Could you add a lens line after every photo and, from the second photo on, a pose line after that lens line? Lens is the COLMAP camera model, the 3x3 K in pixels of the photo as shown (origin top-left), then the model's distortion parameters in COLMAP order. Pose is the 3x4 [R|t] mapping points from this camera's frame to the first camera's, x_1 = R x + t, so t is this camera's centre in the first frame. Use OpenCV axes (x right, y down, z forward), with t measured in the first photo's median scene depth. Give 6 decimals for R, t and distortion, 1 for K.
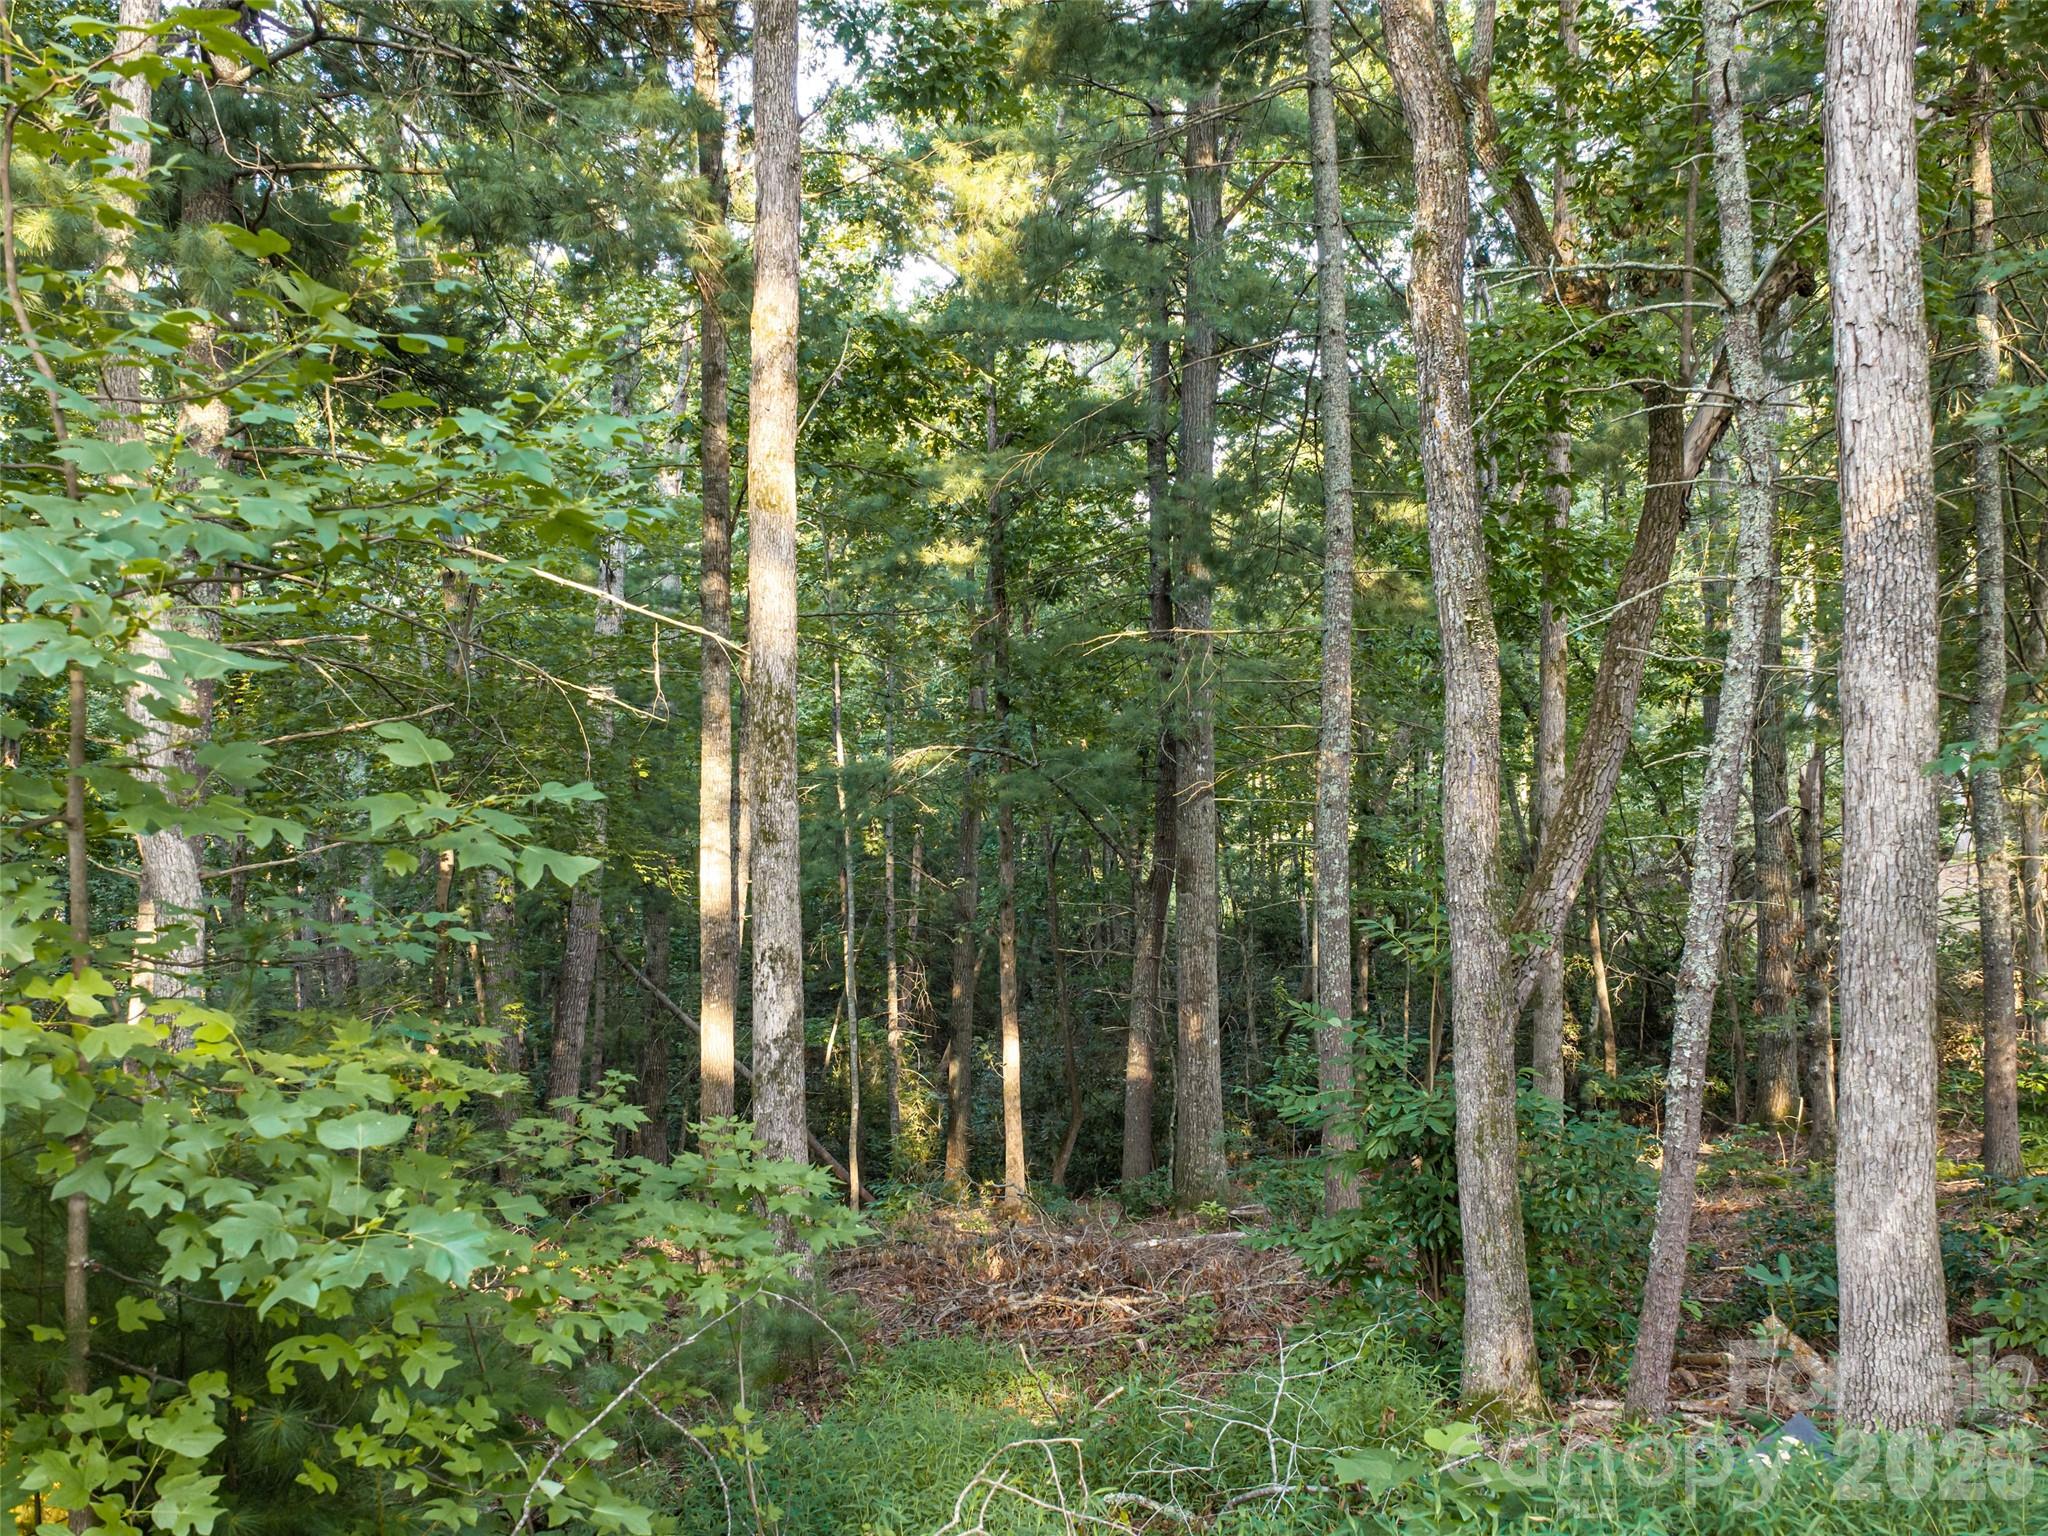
lens RADIAL K [[1917.2, 0, 1029.4], [0, 1917.2, 783.6], [0, 0, 1]] dist [0.035724, -0.015469]
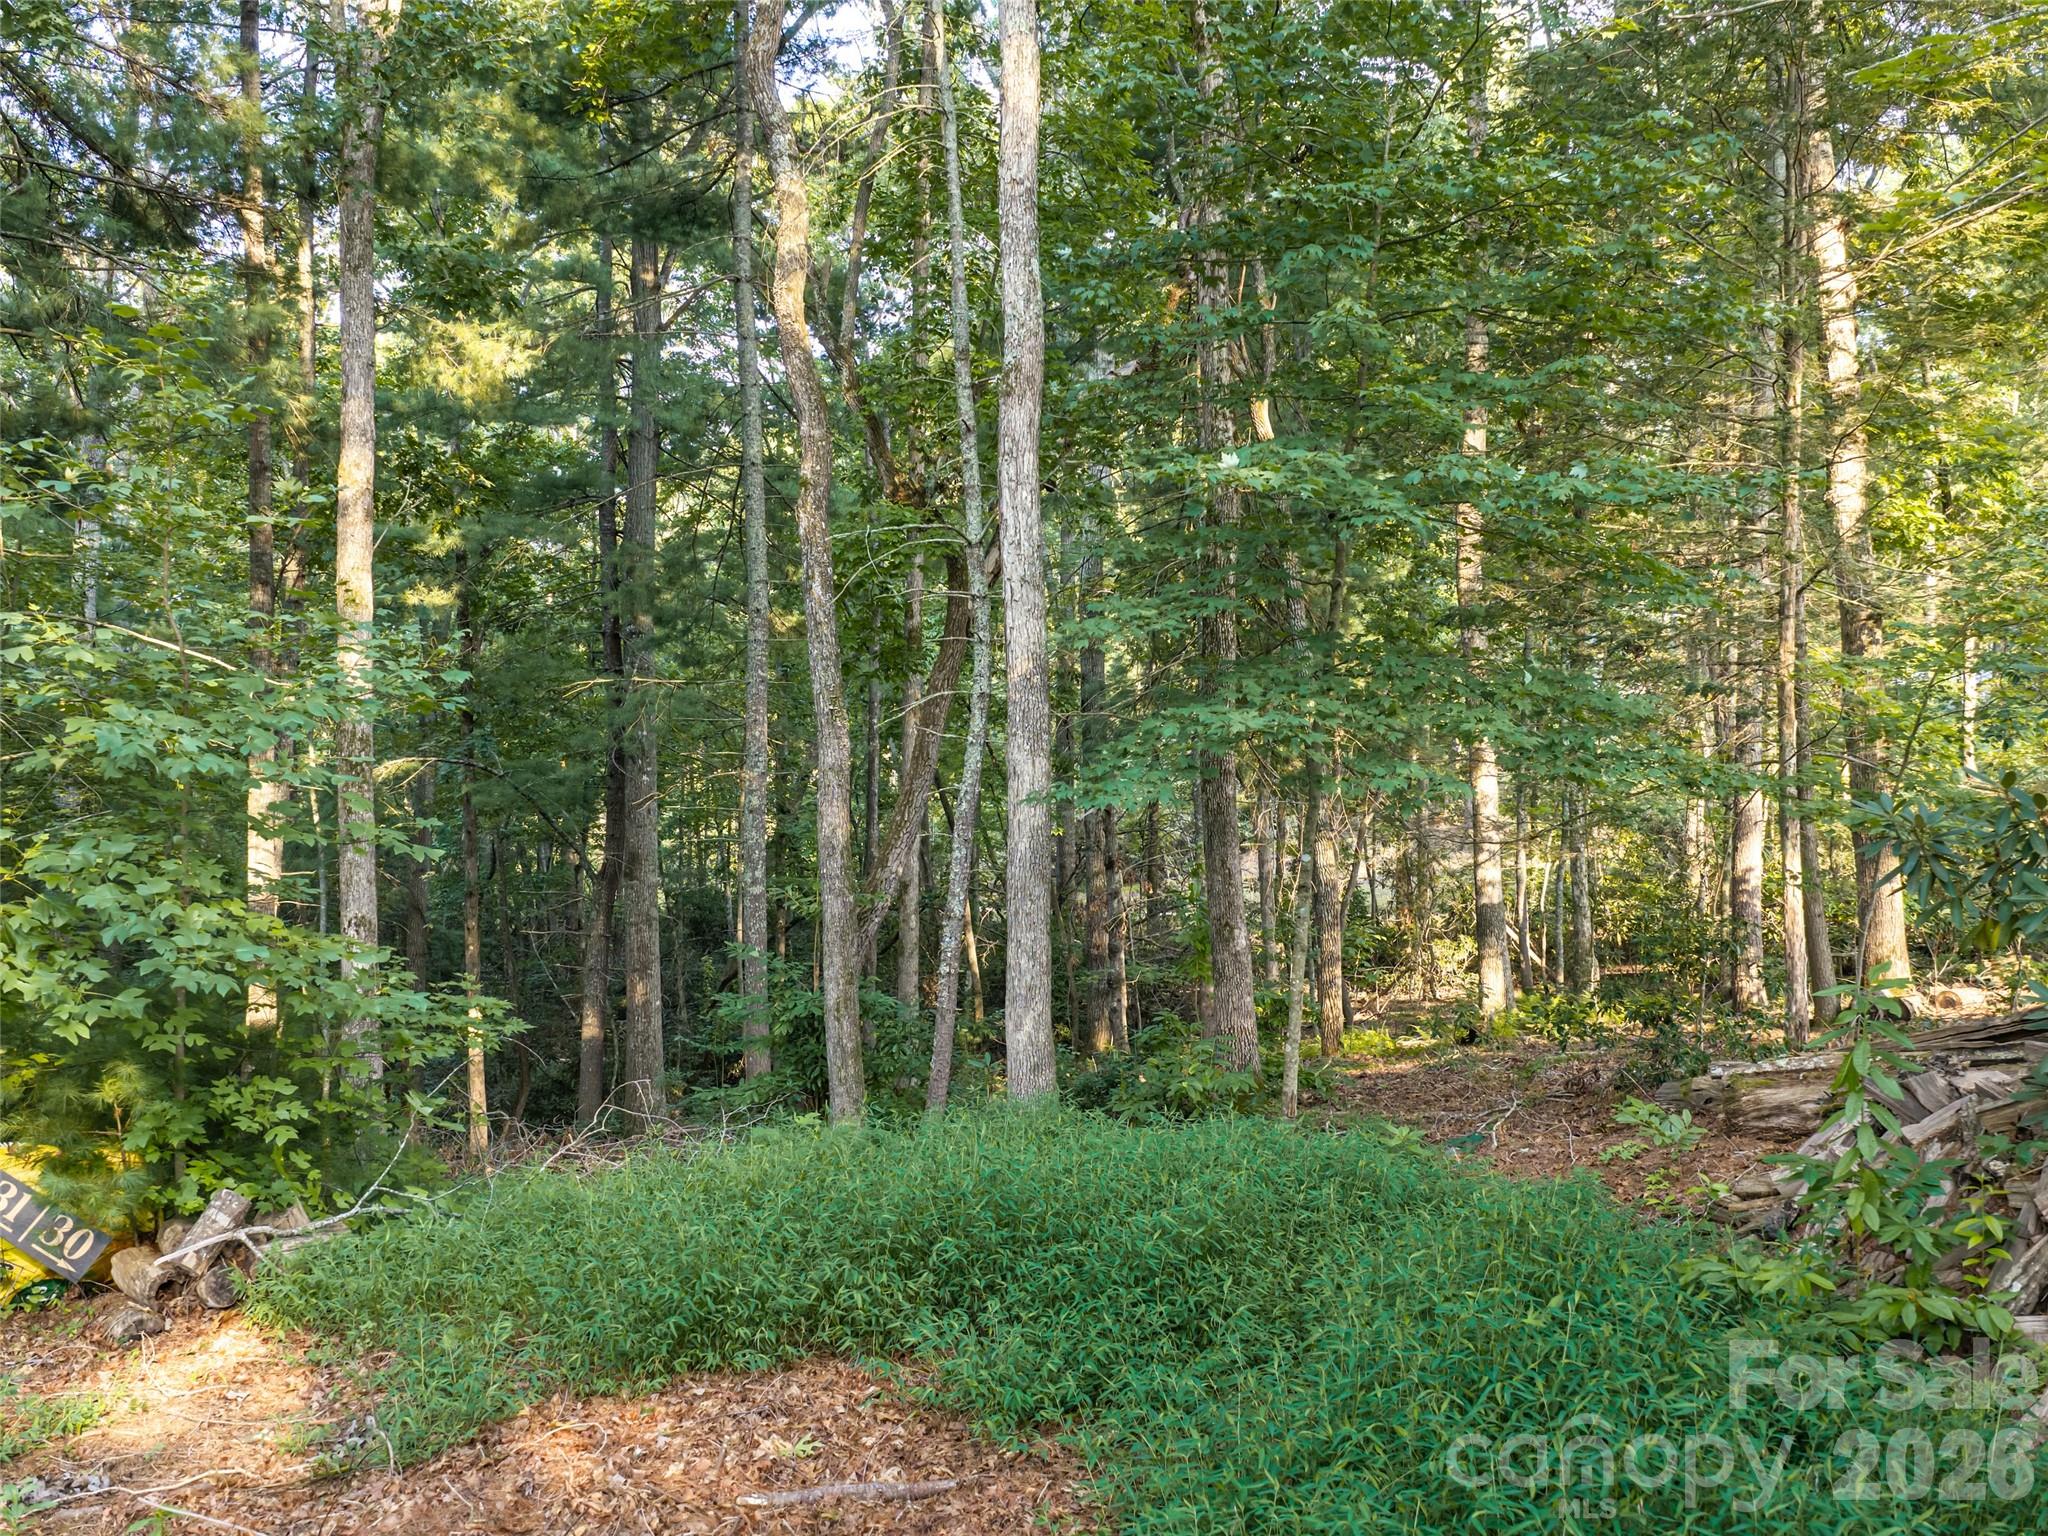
lens RADIAL K [[1917.2, 0, 1029.4], [0, 1917.2, 783.6], [0, 0, 1]] dist [0.035724, -0.015469]
pose [[0.955792, -0.000375, 0.294044, -0.037102], [-0.000375, 0.999997, 0.002494, -0.007838], [-0.294044, -0.002495, 0.955789, -0.240442]]
